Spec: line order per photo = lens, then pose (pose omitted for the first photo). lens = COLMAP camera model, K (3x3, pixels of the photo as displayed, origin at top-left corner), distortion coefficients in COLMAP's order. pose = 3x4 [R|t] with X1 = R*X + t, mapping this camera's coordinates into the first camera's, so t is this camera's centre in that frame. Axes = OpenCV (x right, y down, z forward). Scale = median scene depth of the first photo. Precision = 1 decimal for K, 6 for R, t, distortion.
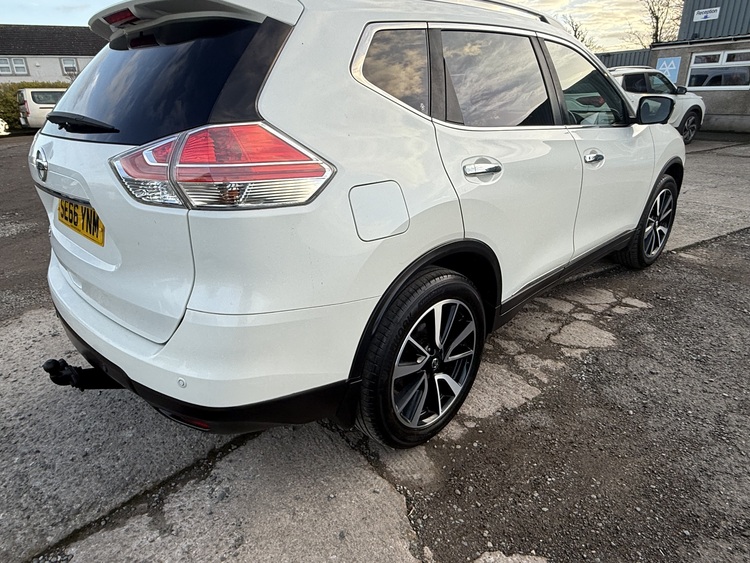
lens RADIAL K [[473.3, 0, 375.0], [0, 473.3, 281.5], [0, 0, 1]] dist [0.005853, 0.000941]
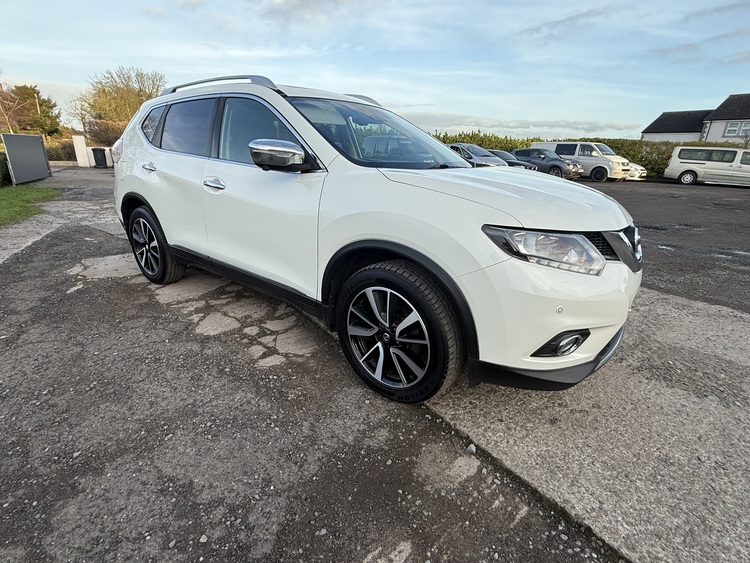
lens RADIAL K [[375.8, 0, 375.0], [0, 375.8, 281.5], [0, 0, 1]] dist [-0.002003, -0.000212]
pose [[0.117620, 0.350191, -0.929264, 1.365291], [-0.392005, 0.876140, 0.280554, -0.427818], [0.912413, 0.331277, 0.240328, 1.090574]]
